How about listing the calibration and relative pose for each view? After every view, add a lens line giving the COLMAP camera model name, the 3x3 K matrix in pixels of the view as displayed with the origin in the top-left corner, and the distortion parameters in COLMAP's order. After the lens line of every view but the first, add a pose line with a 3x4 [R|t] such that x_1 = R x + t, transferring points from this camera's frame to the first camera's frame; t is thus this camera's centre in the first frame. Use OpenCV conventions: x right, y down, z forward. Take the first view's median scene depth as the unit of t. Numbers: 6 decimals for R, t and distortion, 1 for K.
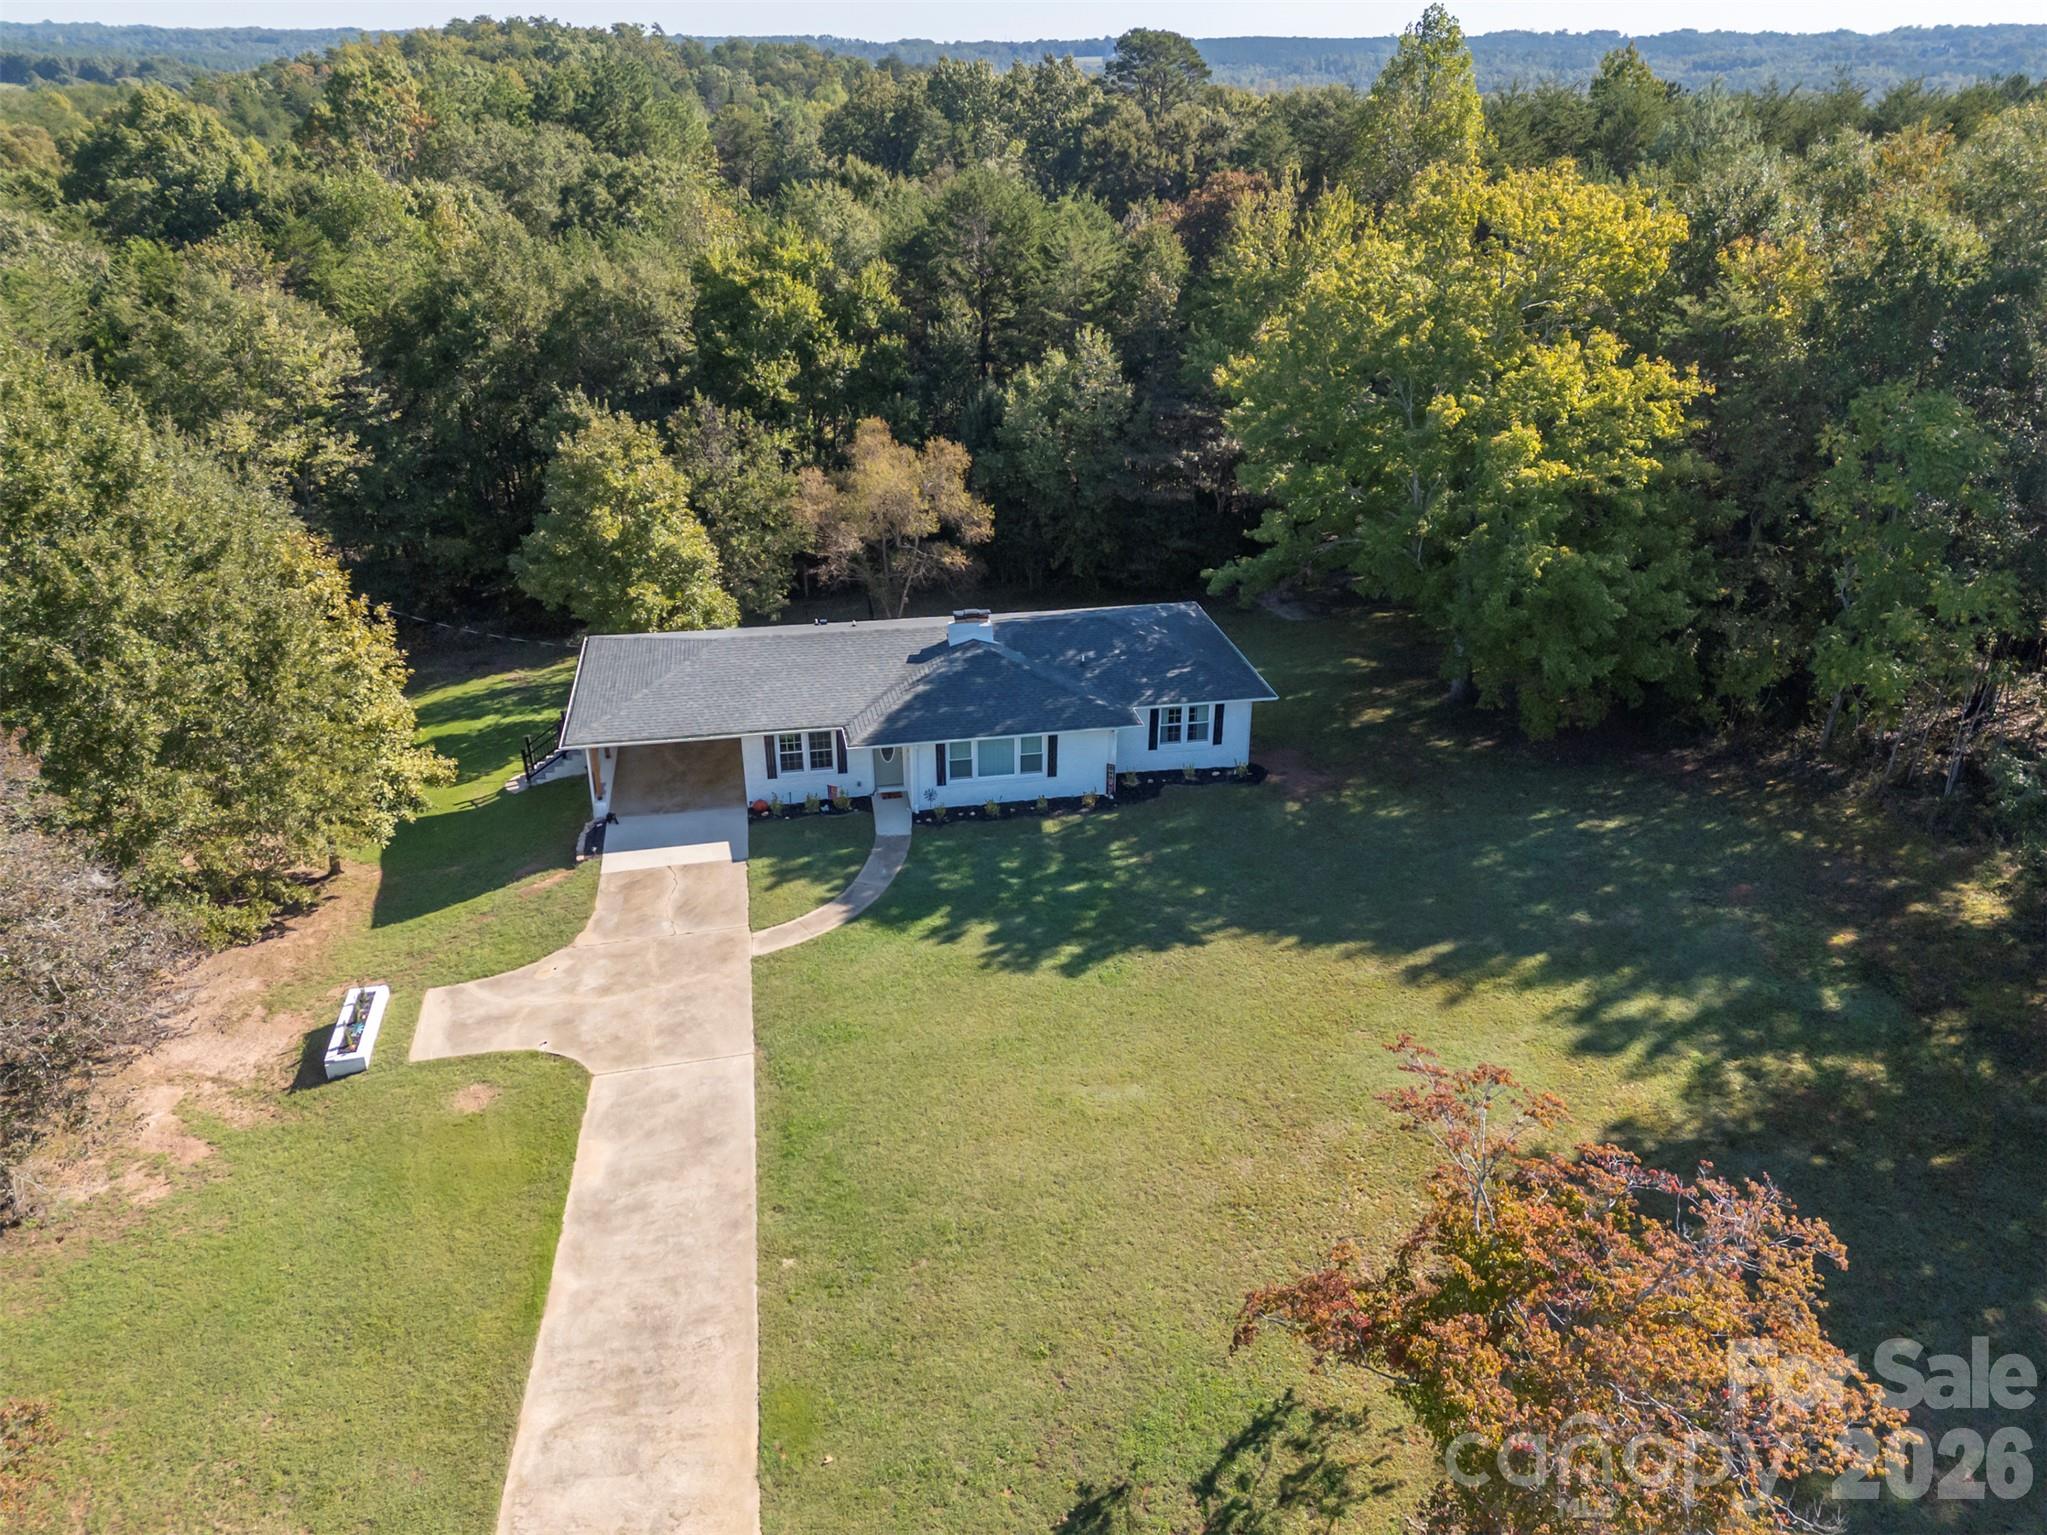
lens RADIAL K [[1482.2, 0, 1023.9], [0, 1482.2, 750.5], [0, 0, 1]] dist [0.126708, -0.121211]
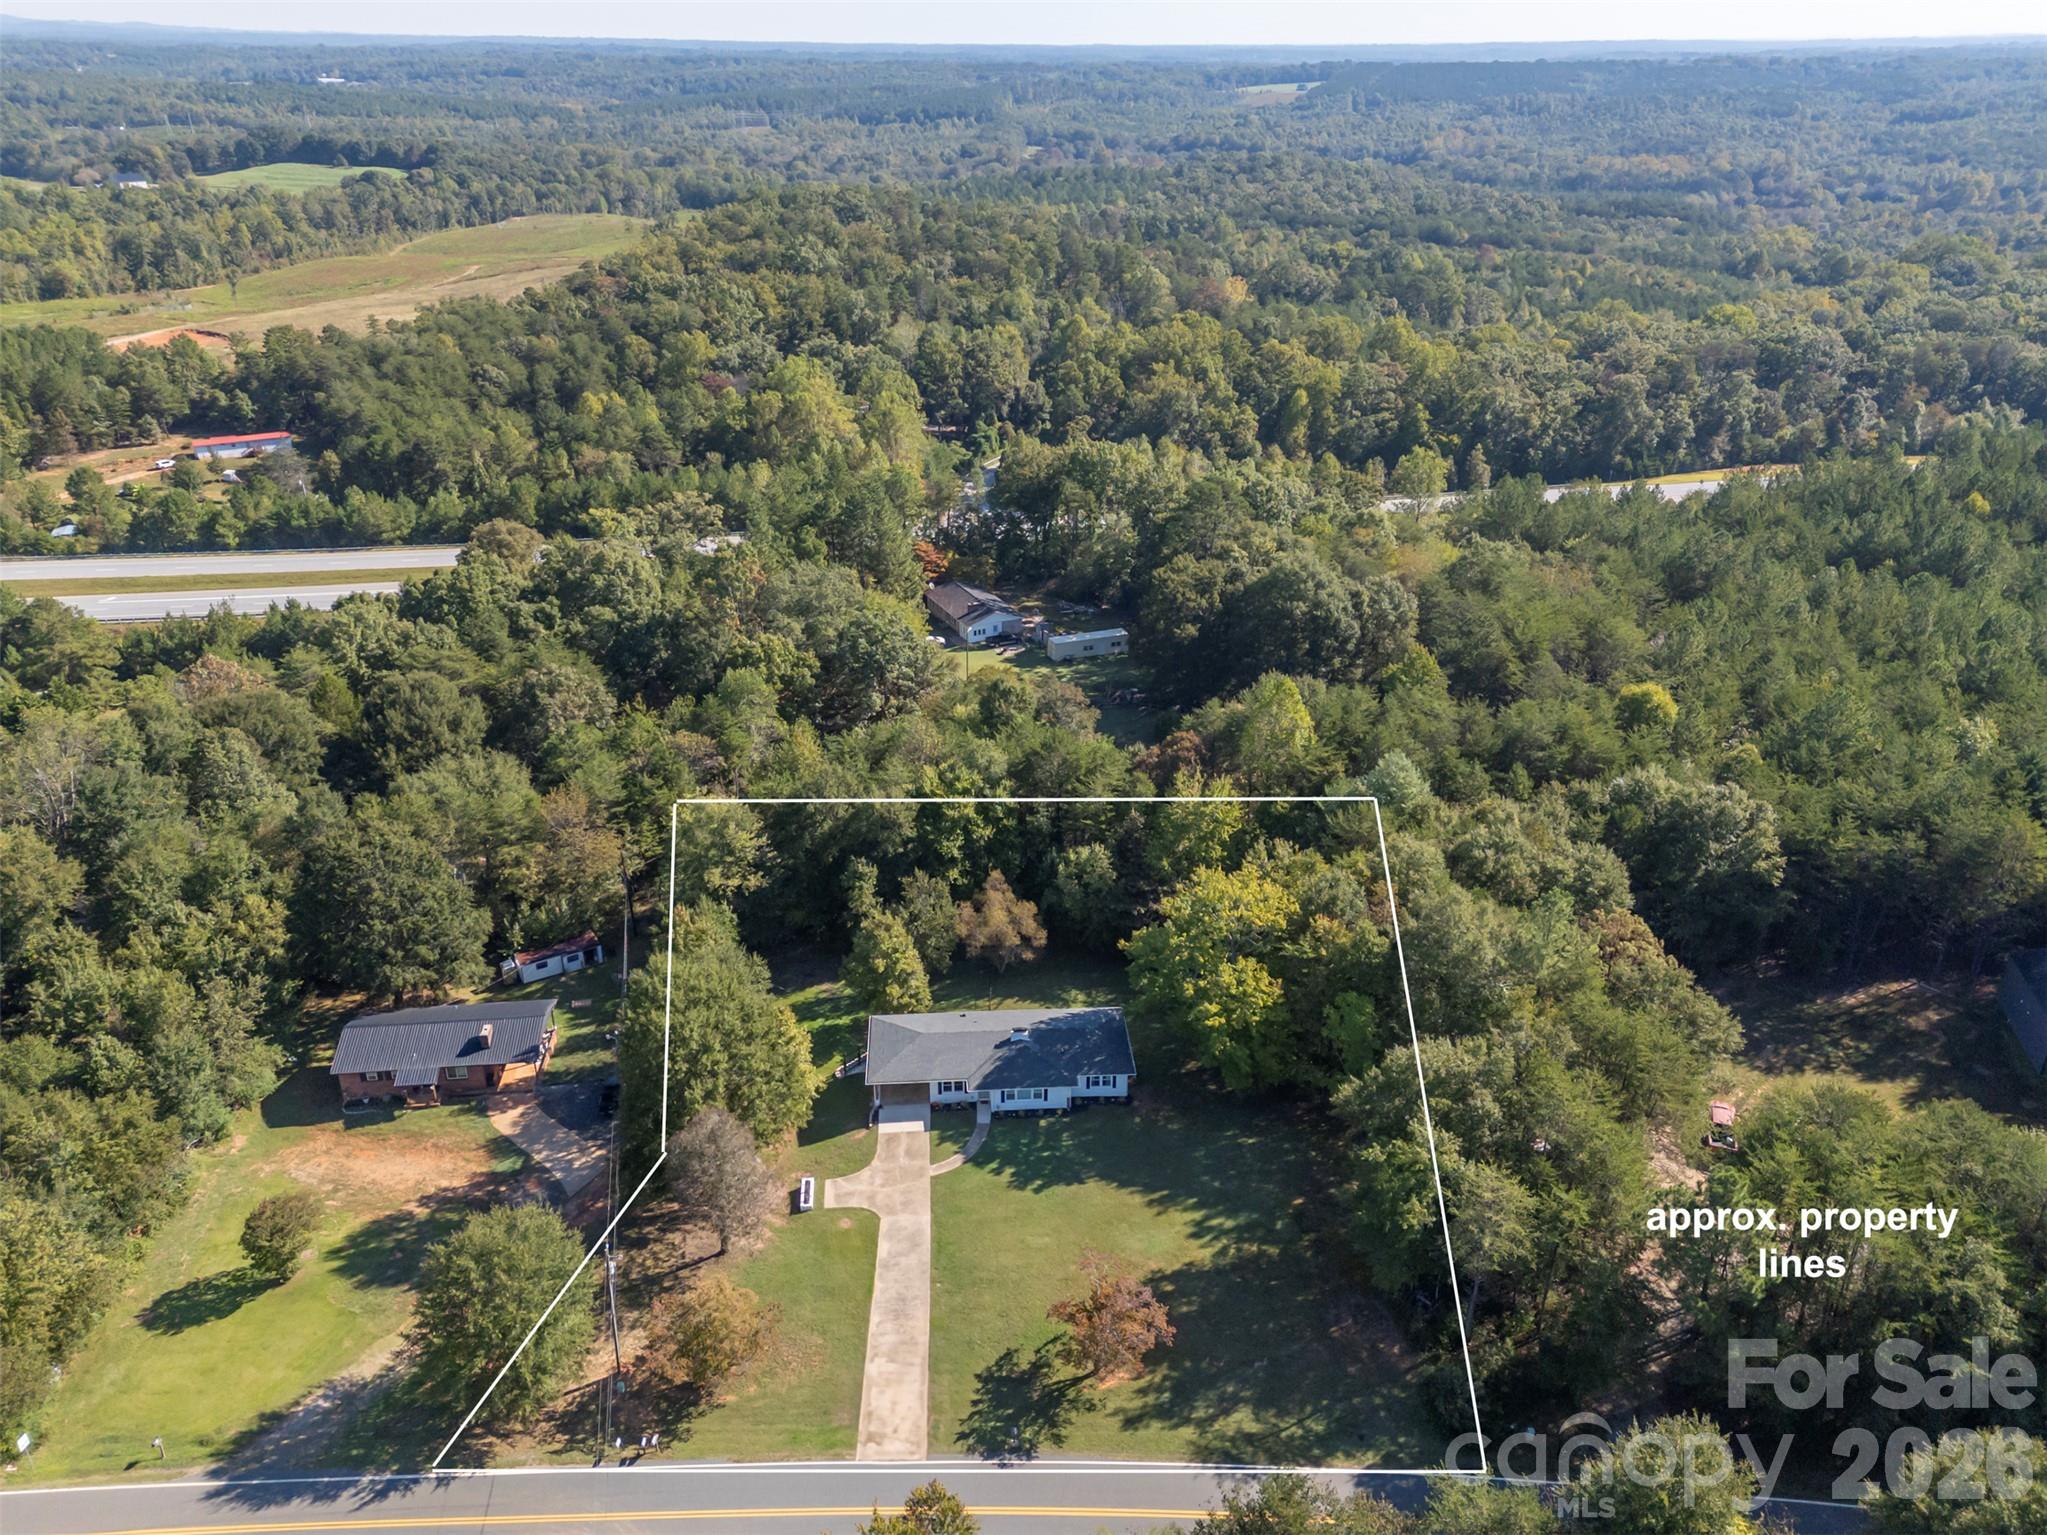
lens RADIAL K [[1482.2, 0, 1023.9], [0, 1482.2, 750.5], [0, 0, 1]] dist [0.126708, -0.121211]
pose [[0.992633, 0.049034, -0.110790, 0.244749], [-0.048682, 0.998797, 0.005889, -0.619843], [0.110946, -0.000452, 0.993826, -1.634257]]
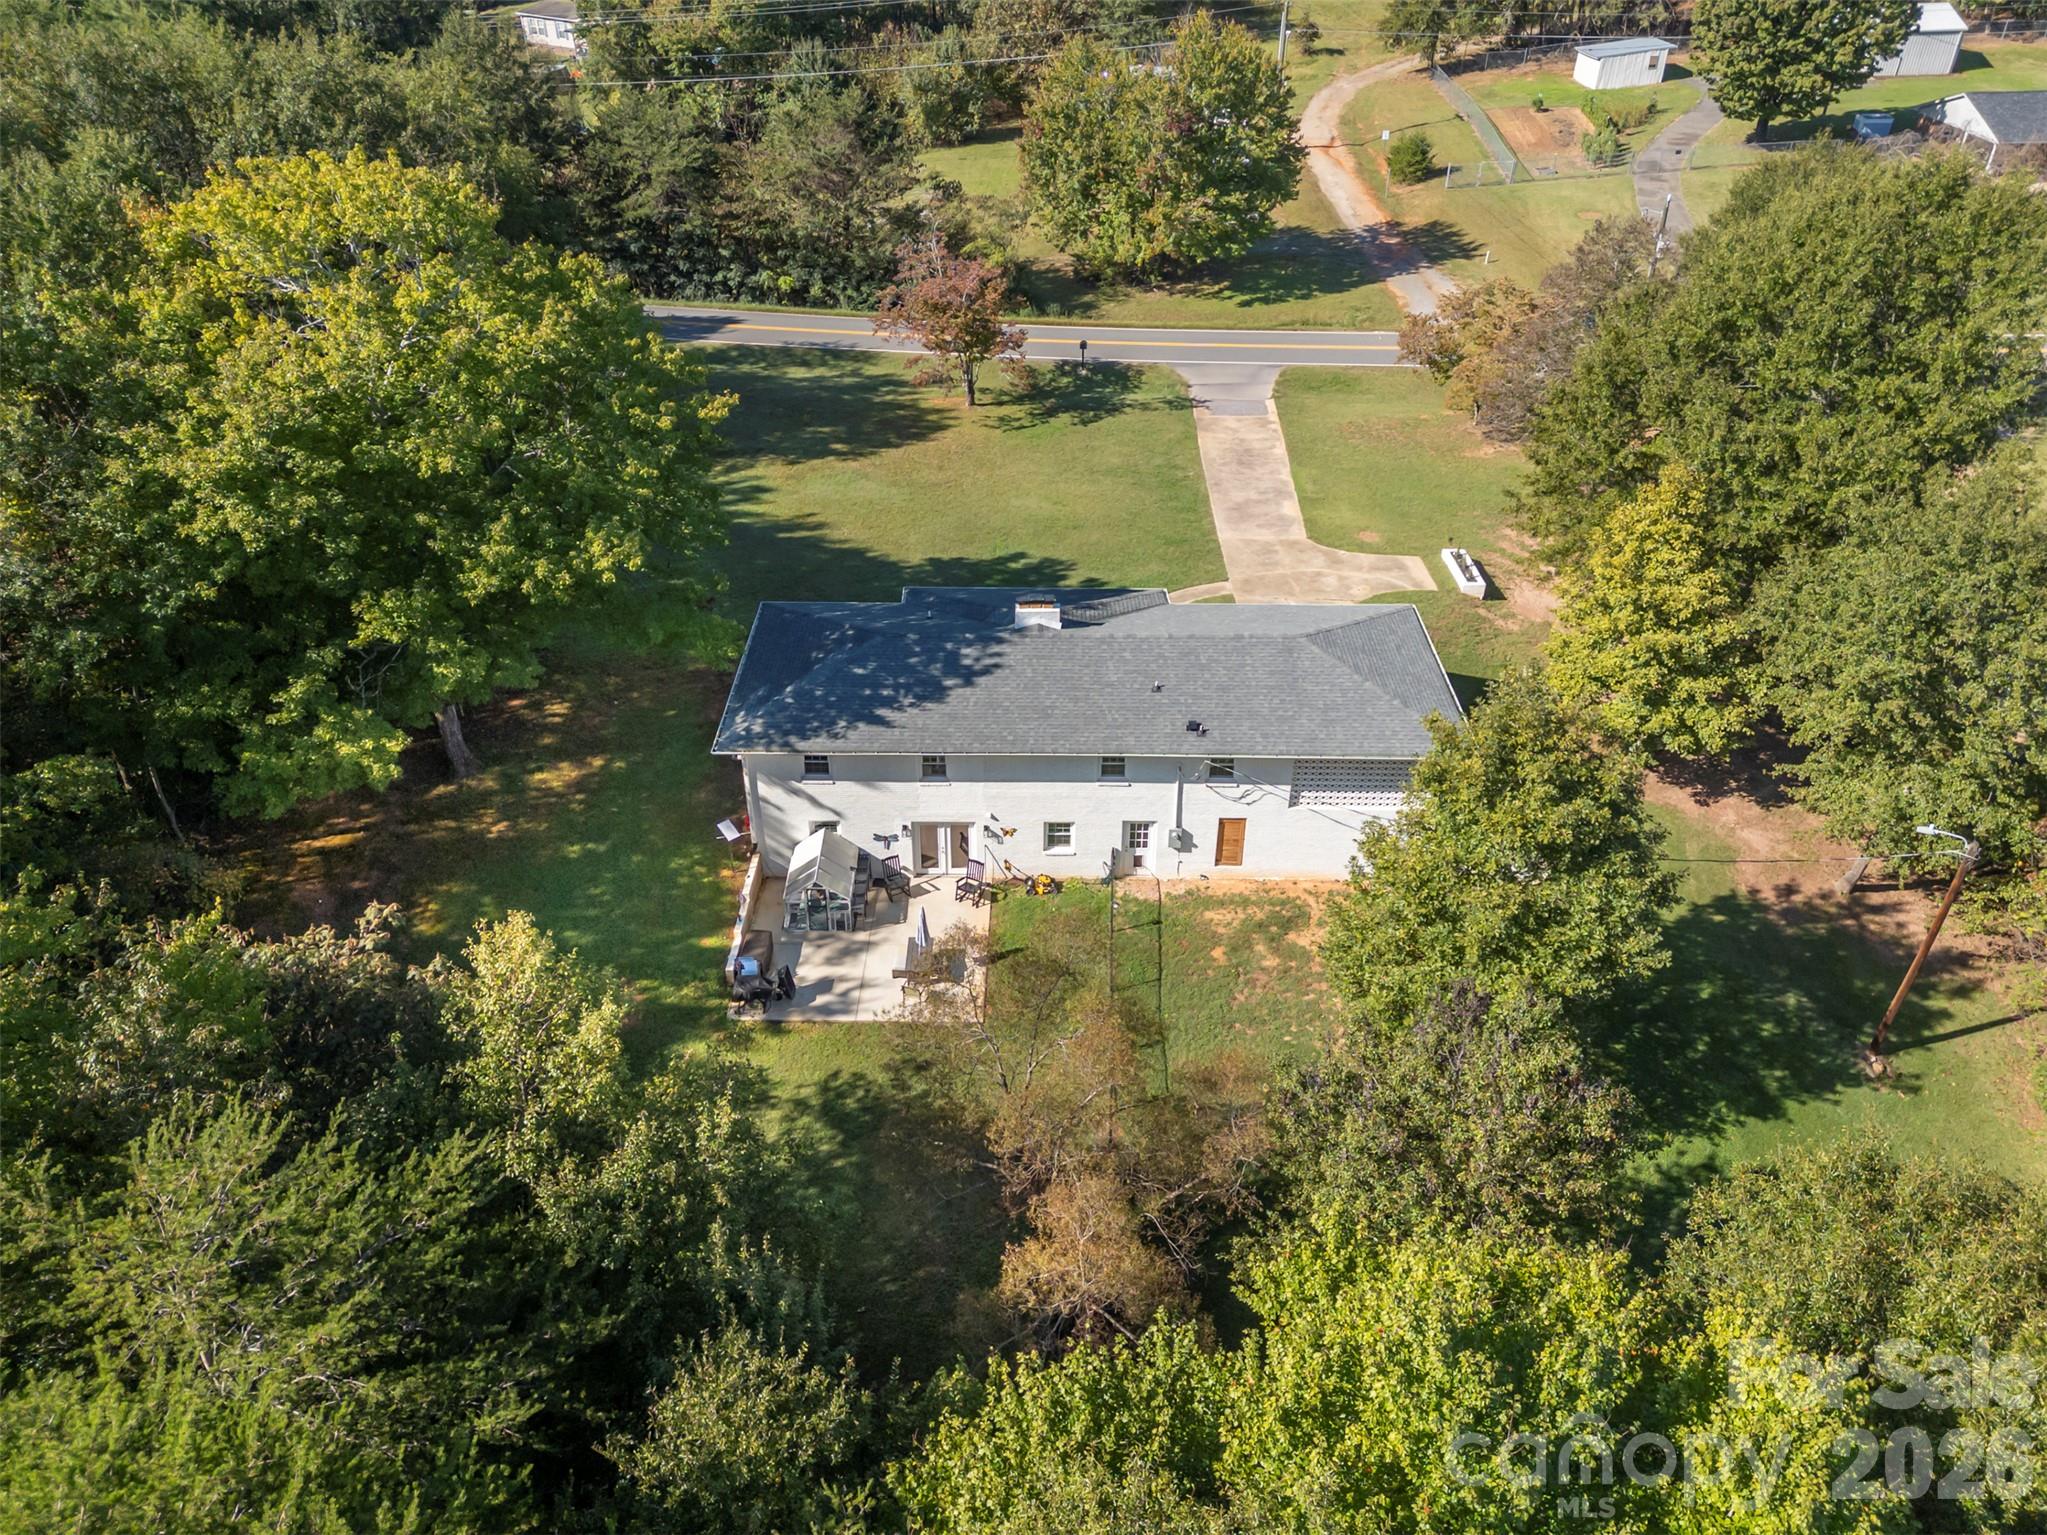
lens RADIAL K [[1531.4, 0, 1024.8], [0, 1531.4, 756.7], [0, 0, 1]] dist [0.113403, -0.064334]
pose [[-0.981299, -0.108272, 0.159150, -0.210163], [0.078015, 0.532142, 0.843053, -0.915665], [-0.175970, 0.839704, -0.513743, 1.674733]]
